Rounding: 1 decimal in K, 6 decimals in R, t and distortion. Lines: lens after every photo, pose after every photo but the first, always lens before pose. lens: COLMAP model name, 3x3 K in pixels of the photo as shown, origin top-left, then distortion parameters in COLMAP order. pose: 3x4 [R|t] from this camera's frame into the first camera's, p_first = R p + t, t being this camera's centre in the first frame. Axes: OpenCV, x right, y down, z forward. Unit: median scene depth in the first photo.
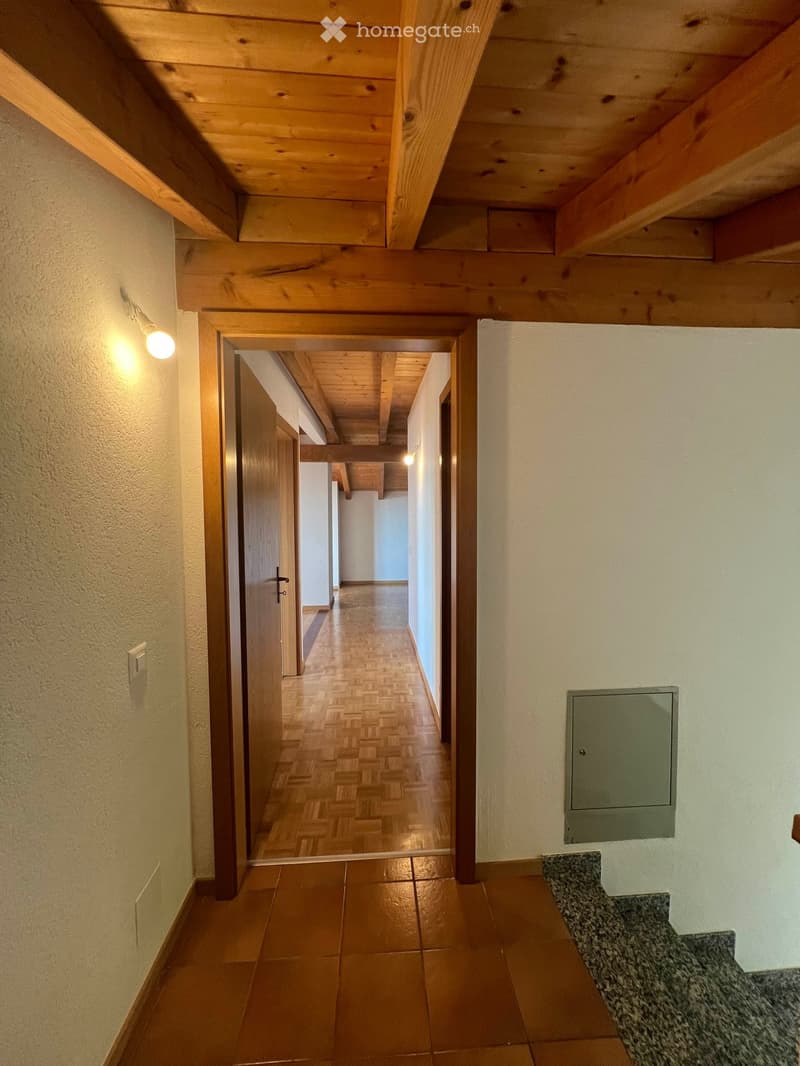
lens RADIAL K [[429.6, 0, 400.0], [0, 429.6, 533.0], [0, 0, 1]] dist [-0.000929, -0.000108]
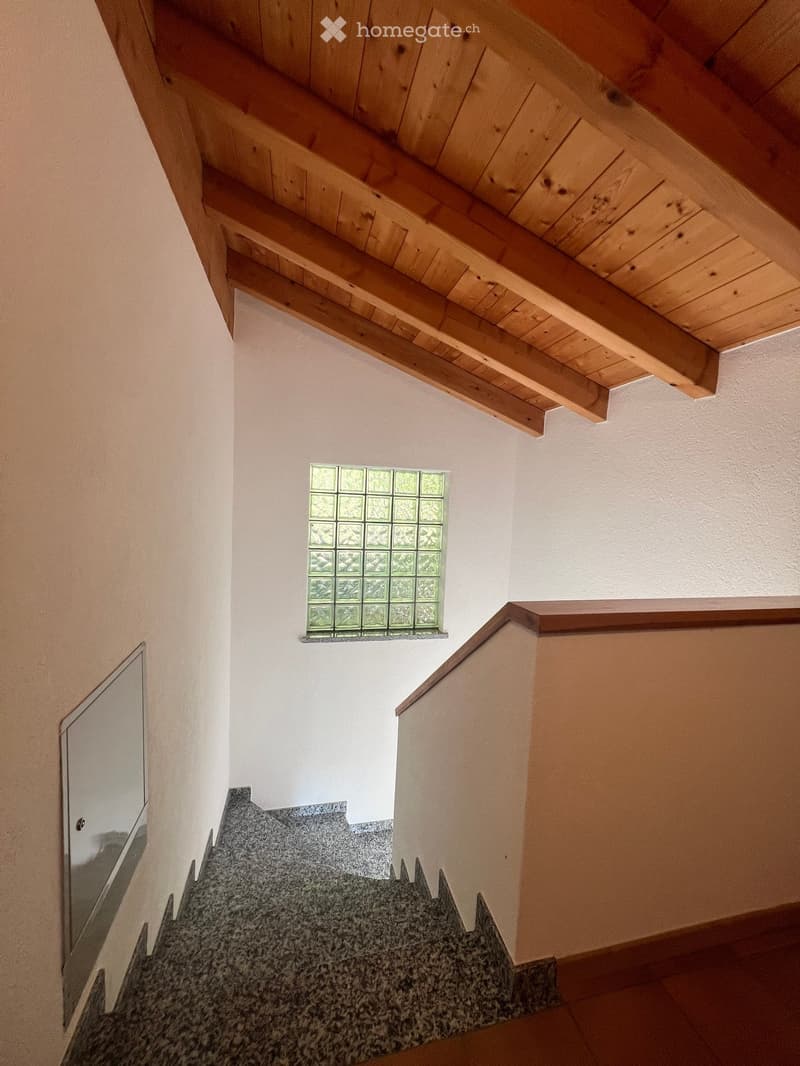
lens RADIAL K [[429.6, 0, 400.0], [0, 429.6, 533.0], [0, 0, 1]] dist [-0.000929, -0.000108]
pose [[-0.175807, -0.080308, 0.981144, -0.128291], [0.013146, 0.996387, 0.083911, 0.143571], [-0.984337, 0.027650, -0.174116, 0.787861]]
